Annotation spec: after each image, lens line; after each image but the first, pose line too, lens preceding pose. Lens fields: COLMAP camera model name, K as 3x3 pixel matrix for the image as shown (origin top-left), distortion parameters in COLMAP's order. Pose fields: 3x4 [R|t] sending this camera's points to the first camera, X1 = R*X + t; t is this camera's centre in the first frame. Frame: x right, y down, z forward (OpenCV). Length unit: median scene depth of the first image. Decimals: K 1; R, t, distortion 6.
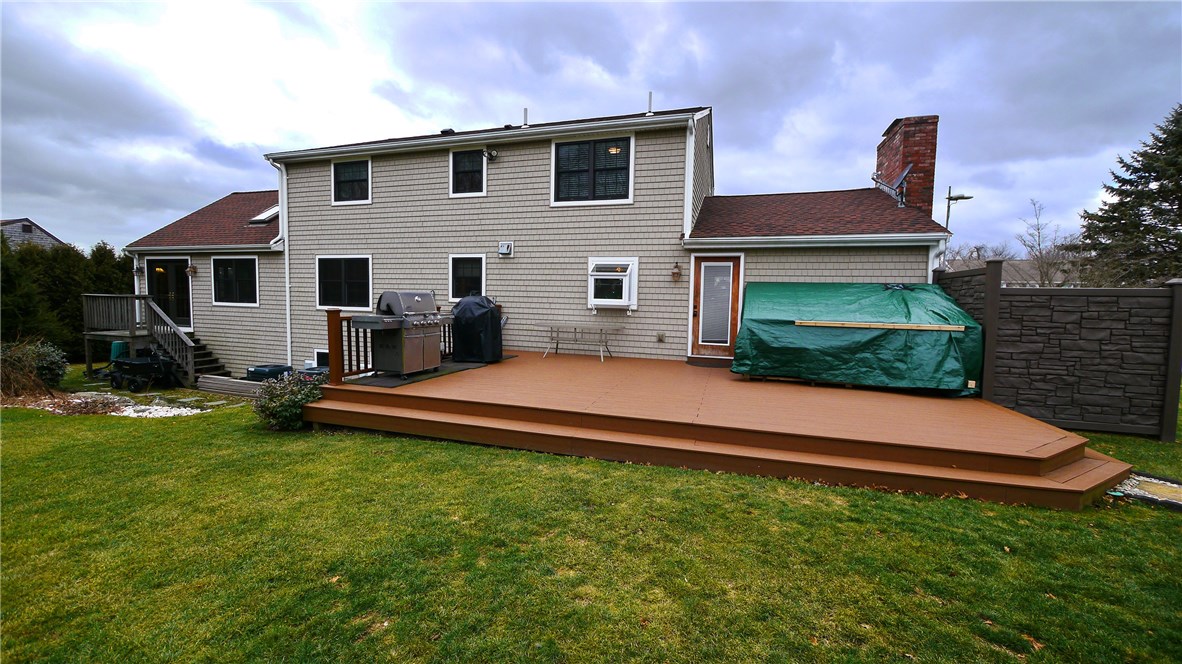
lens RADIAL K [[450.2, 0, 591.0], [0, 450.2, 334.0], [0, 0, 1]] dist [-0.008313, 0.000228]
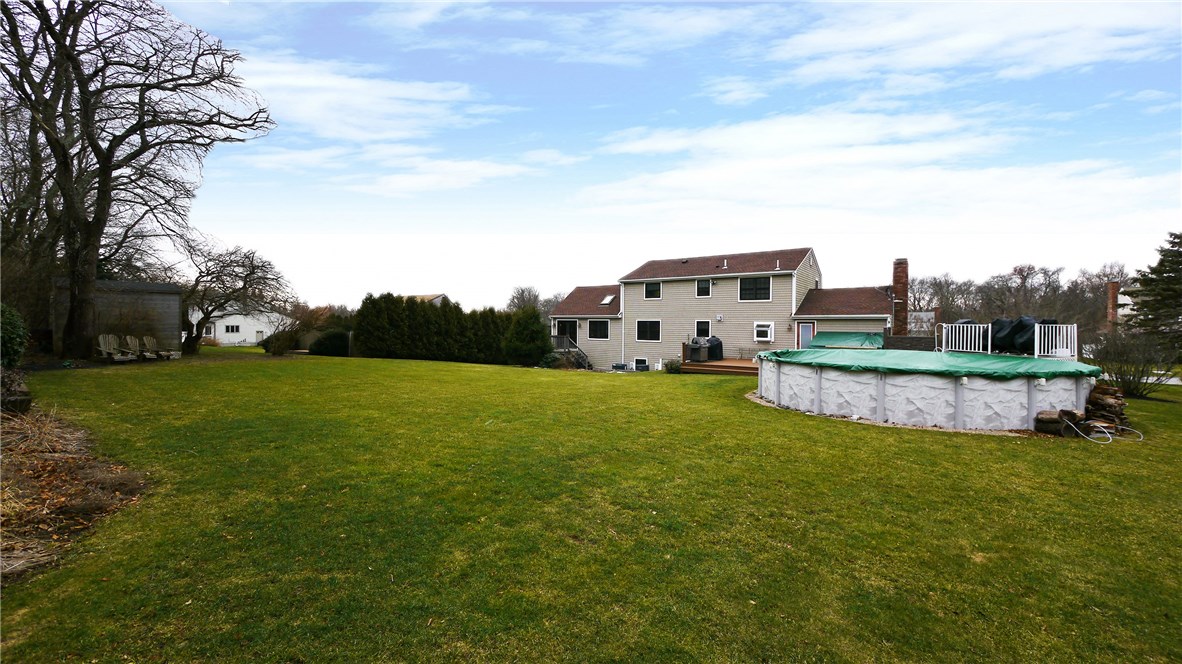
lens RADIAL K [[450.2, 0, 596.5], [0, 450.2, 340.2], [0, 0, 1]] dist [-0.008313, 0.000228]
pose [[0.950230, -0.005583, -0.311500, -0.059956], [-0.006263, 0.999295, -0.037016, 0.037347], [0.311487, 0.037125, 0.949525, -1.736303]]
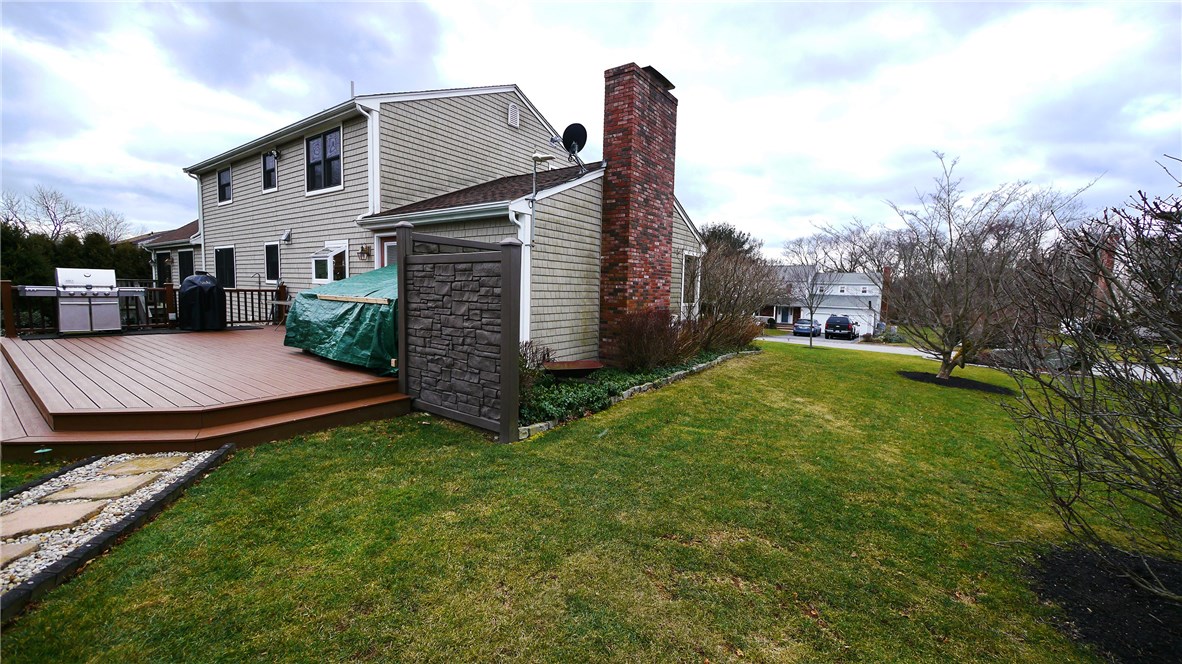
lens RADIAL K [[450.2, 0, 589.3], [0, 450.2, 331.8], [0, 0, 1]] dist [-0.008313, 0.000228]
pose [[0.955379, 0.032386, -0.293604, 0.932190], [-0.029537, 0.999464, 0.014133, 0.014816], [0.293904, -0.004830, 0.955823, 0.148560]]
